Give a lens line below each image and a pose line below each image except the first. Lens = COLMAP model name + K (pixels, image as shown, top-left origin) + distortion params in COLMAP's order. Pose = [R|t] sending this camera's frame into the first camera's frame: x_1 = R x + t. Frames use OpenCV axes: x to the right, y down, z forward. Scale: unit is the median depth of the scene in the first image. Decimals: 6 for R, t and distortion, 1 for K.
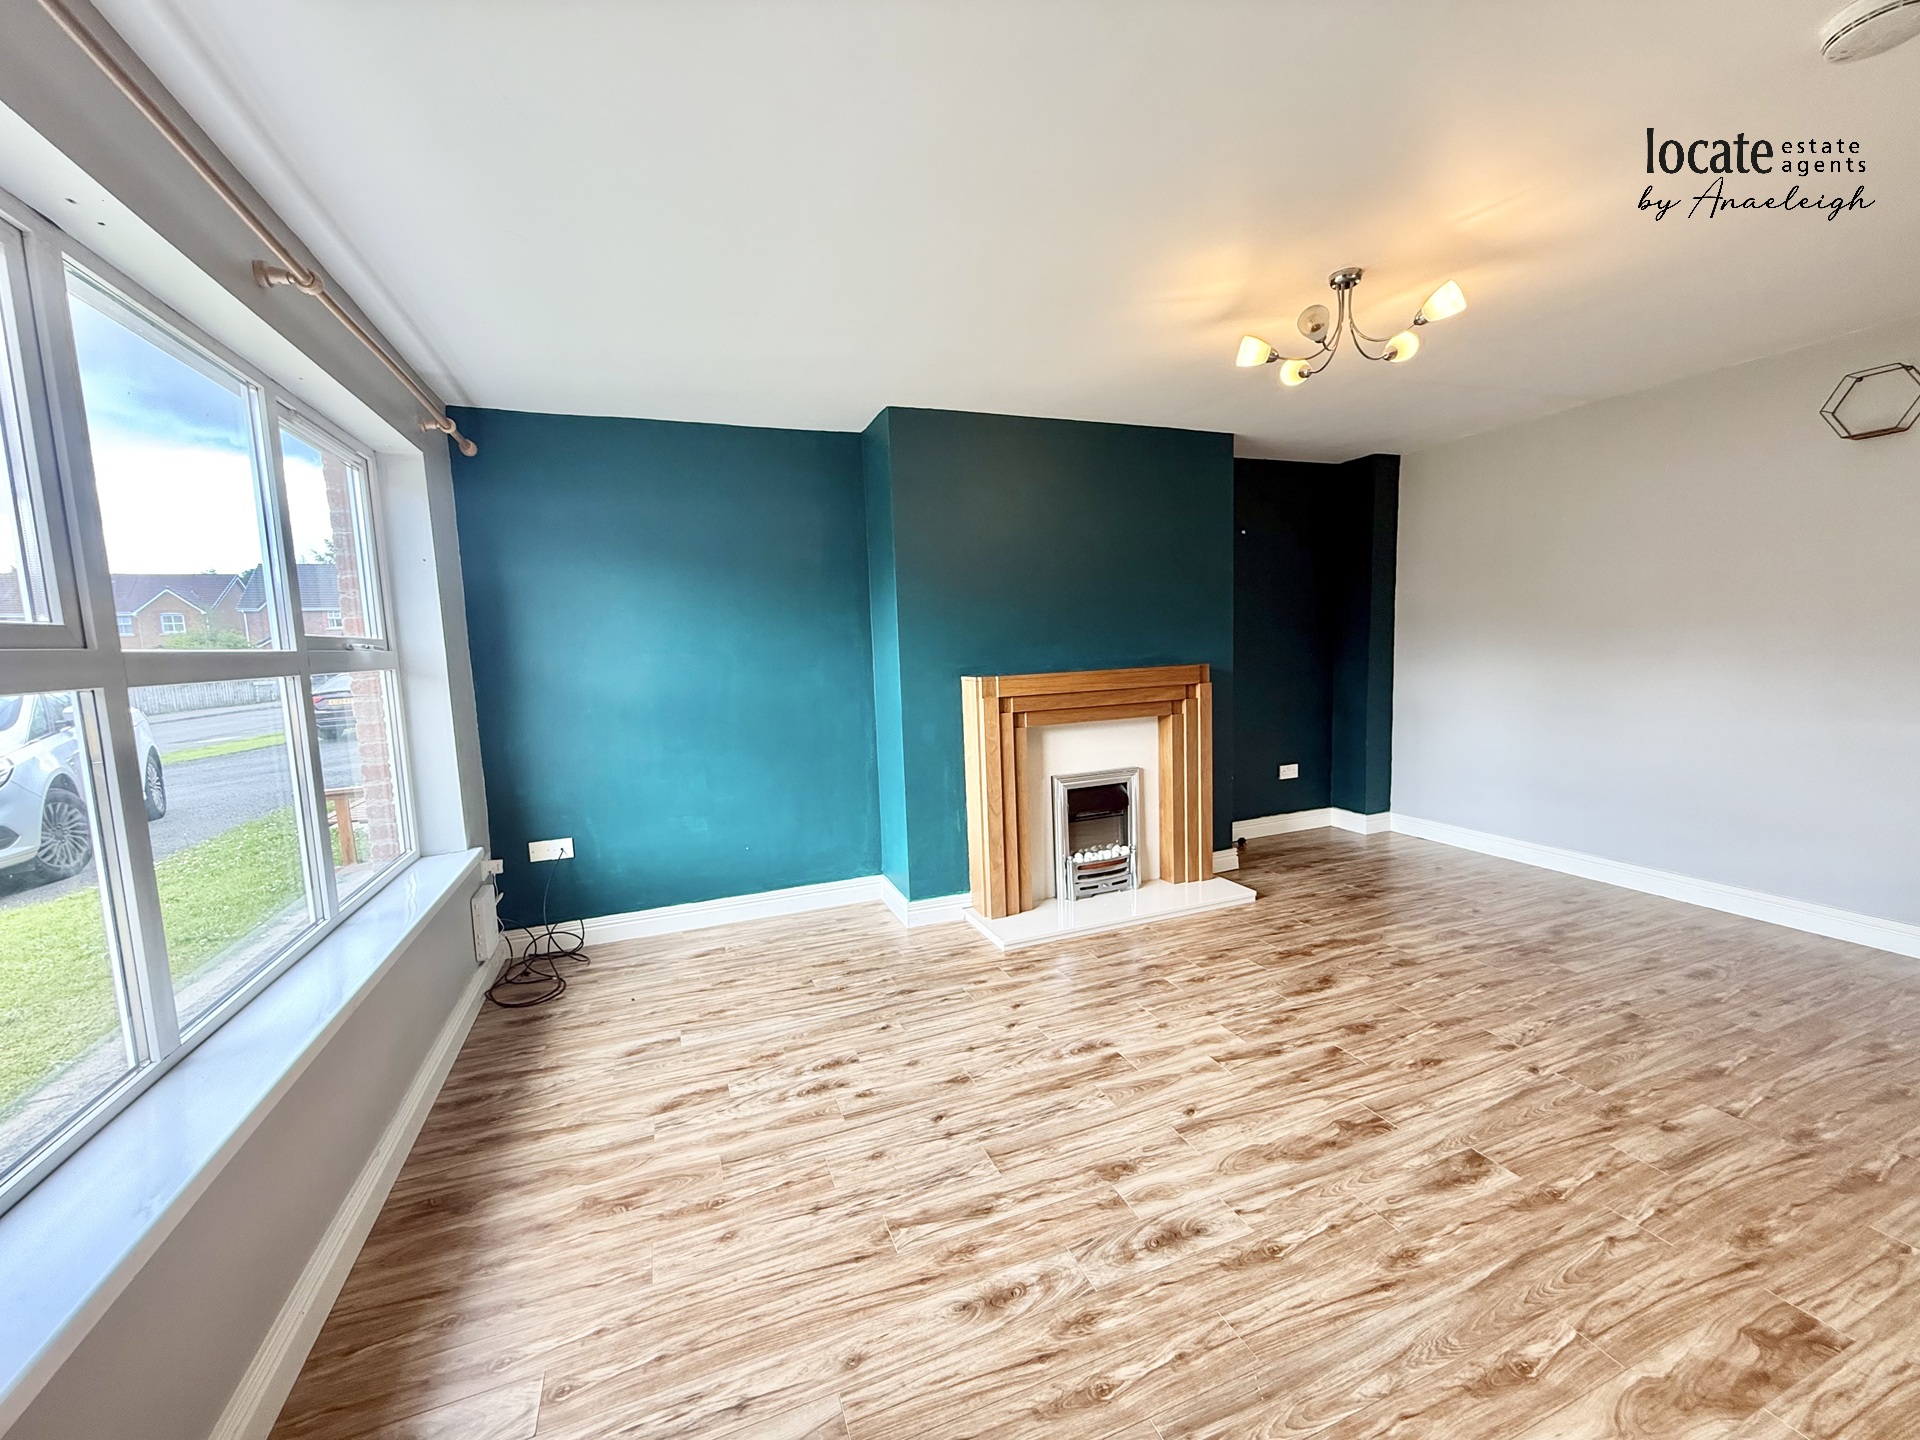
lens RADIAL K [[759.9, 0, 956.1], [0, 759.9, 736.0], [0, 0, 1]] dist [-0.000693, 0.000085]
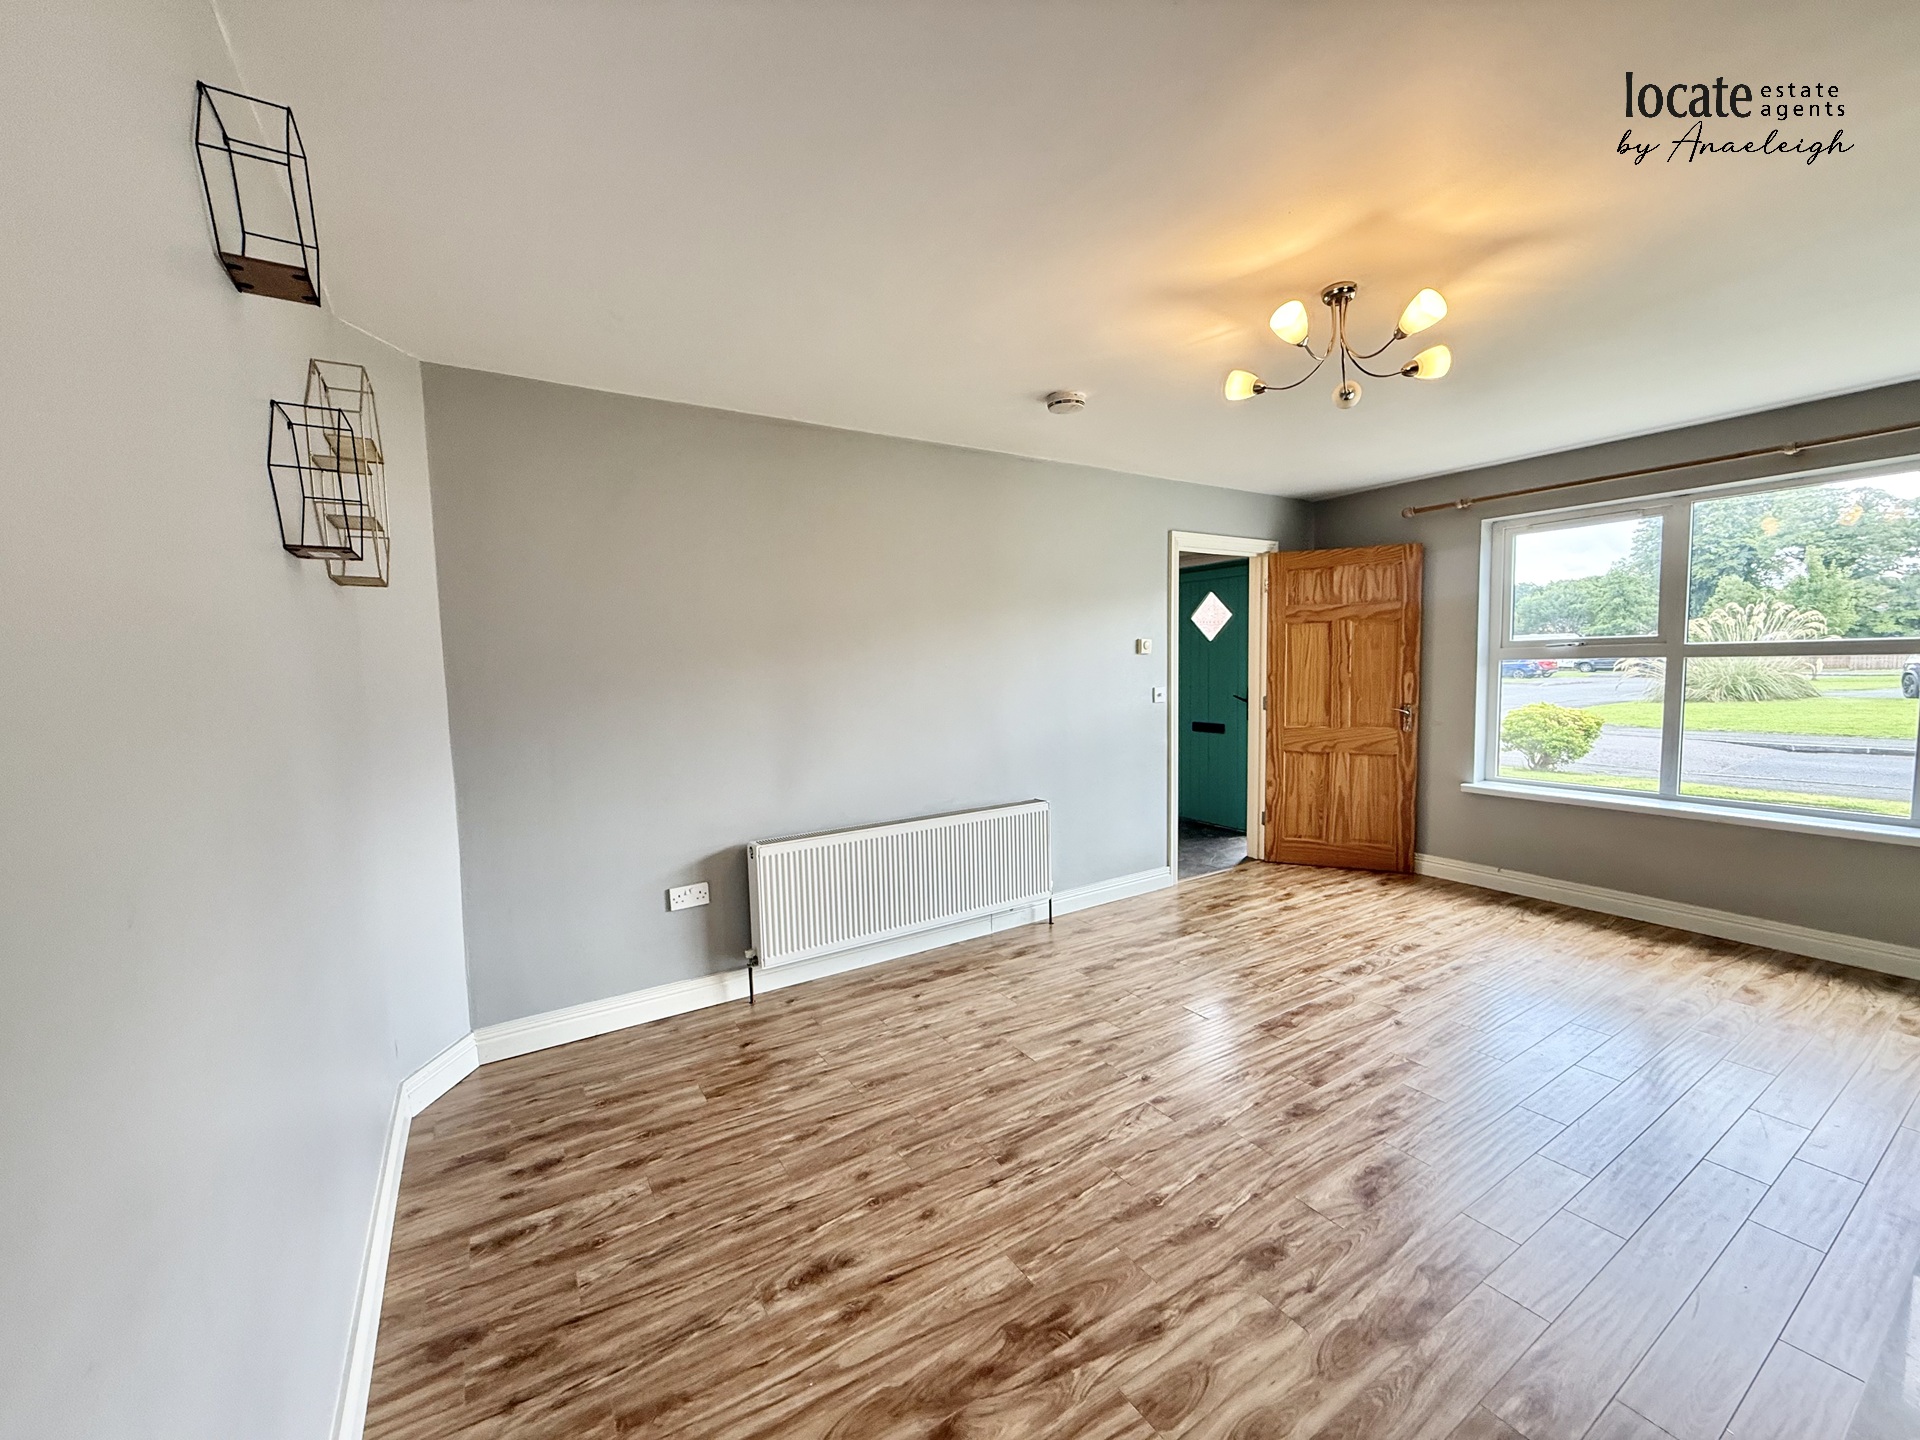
lens RADIAL K [[762.3, 0, 952.1], [0, 762.3, 720.3], [0, 0, 1]] dist [-0.001389, 0.000327]
pose [[-0.980907, 0.074292, -0.179730, 0.860985], [0.036385, 0.977947, 0.205661, -0.218456], [0.191045, 0.195195, -0.961978, 1.373597]]
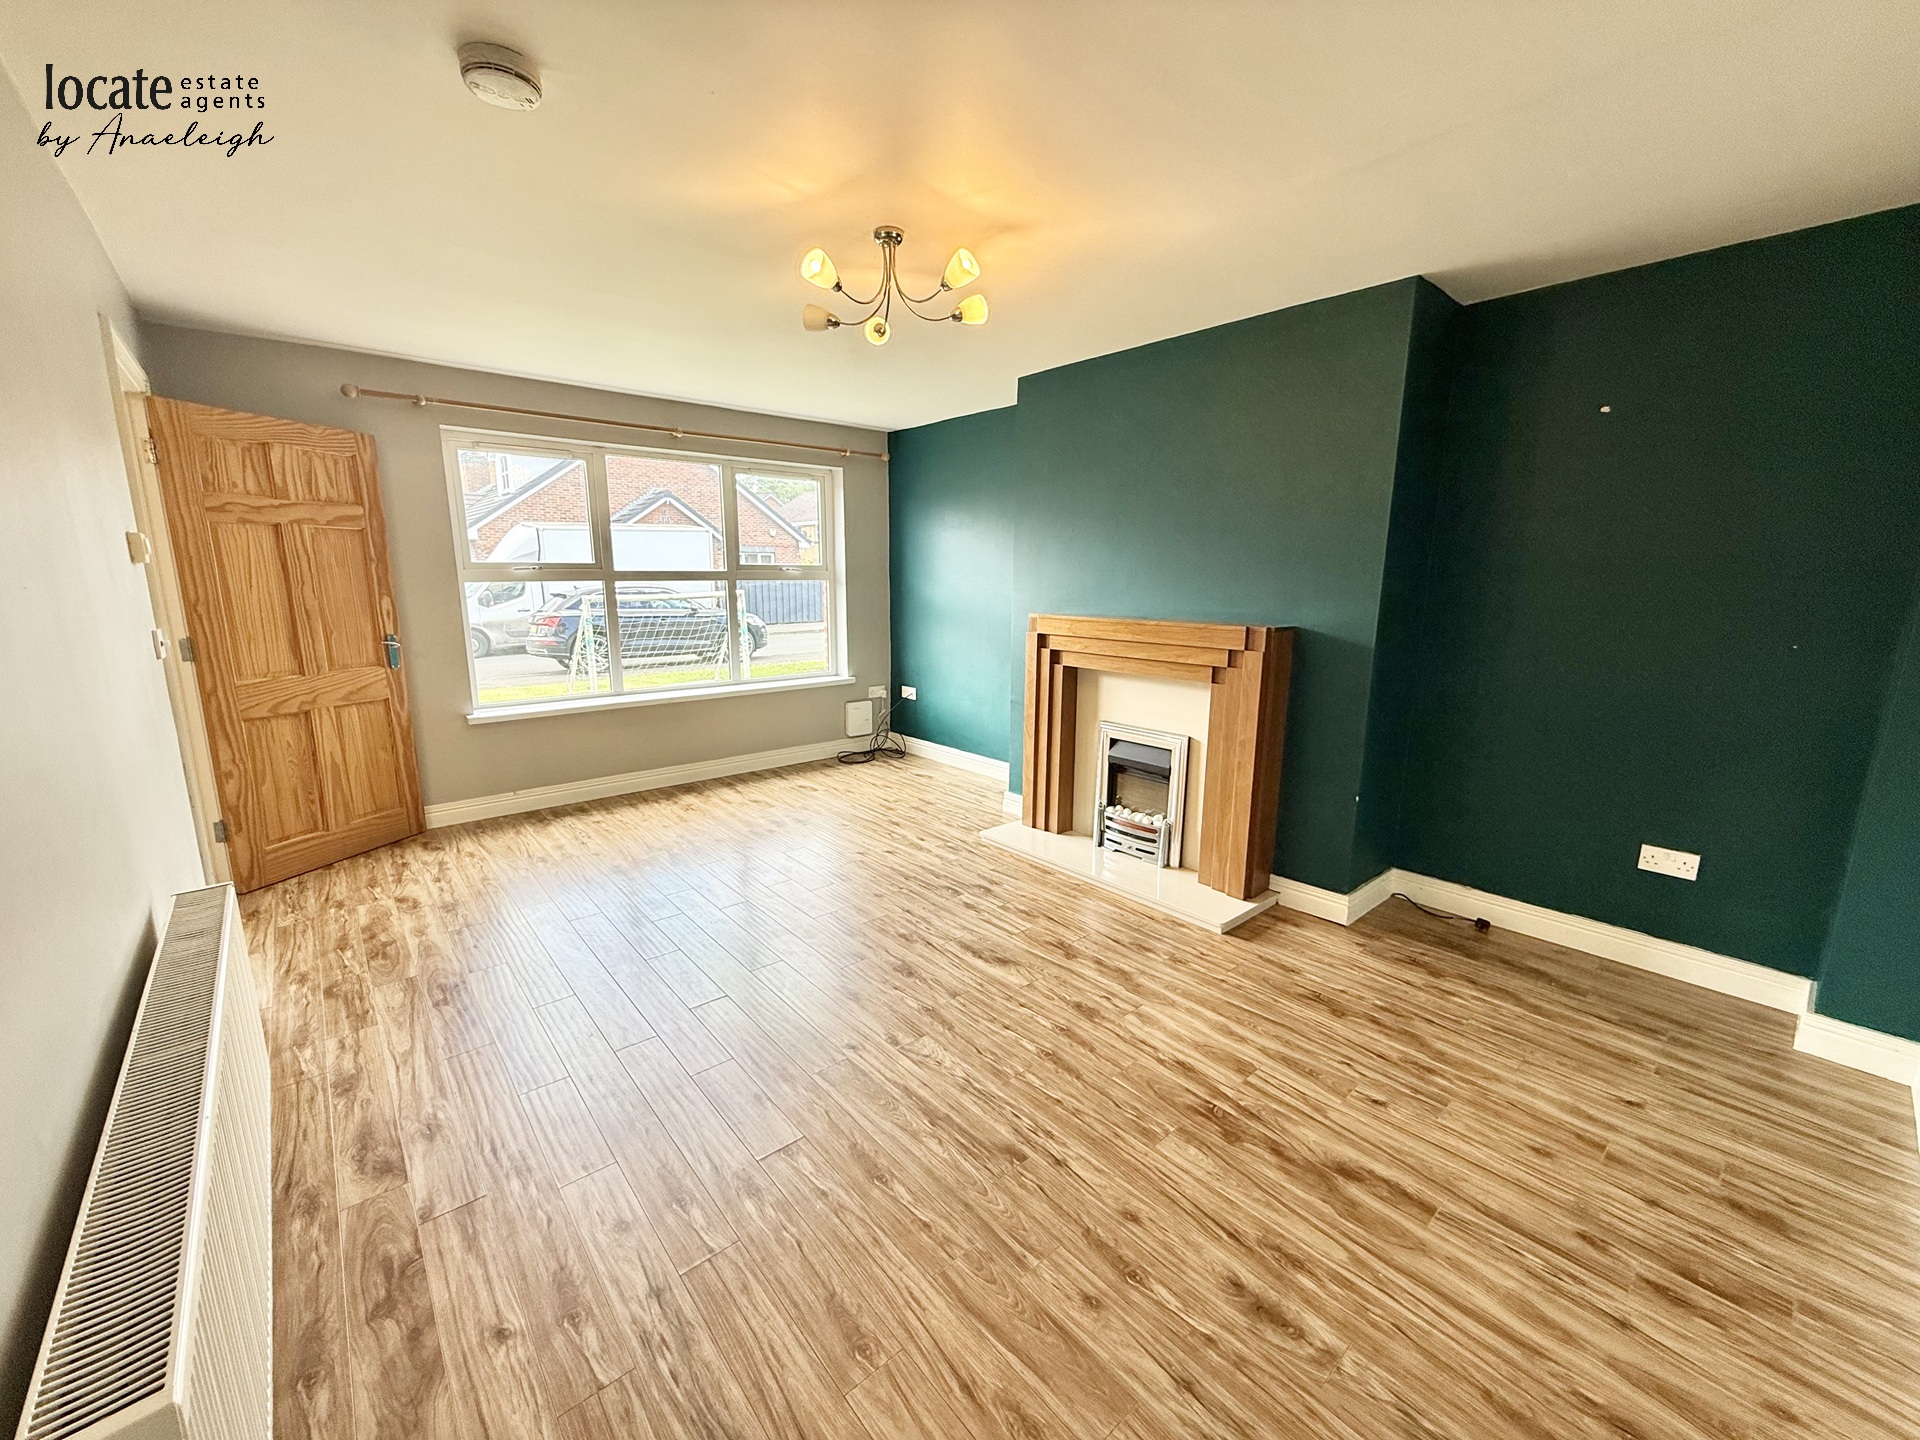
lens RADIAL K [[762.3, 0, 952.1], [0, 762.3, 720.3], [0, 0, 1]] dist [-0.001389, 0.000327]
pose [[0.331119, 0.219535, -0.917695, 1.170238], [-0.134653, 0.973598, 0.184323, -0.126793], [0.933932, 0.062538, 0.351938, 0.538421]]
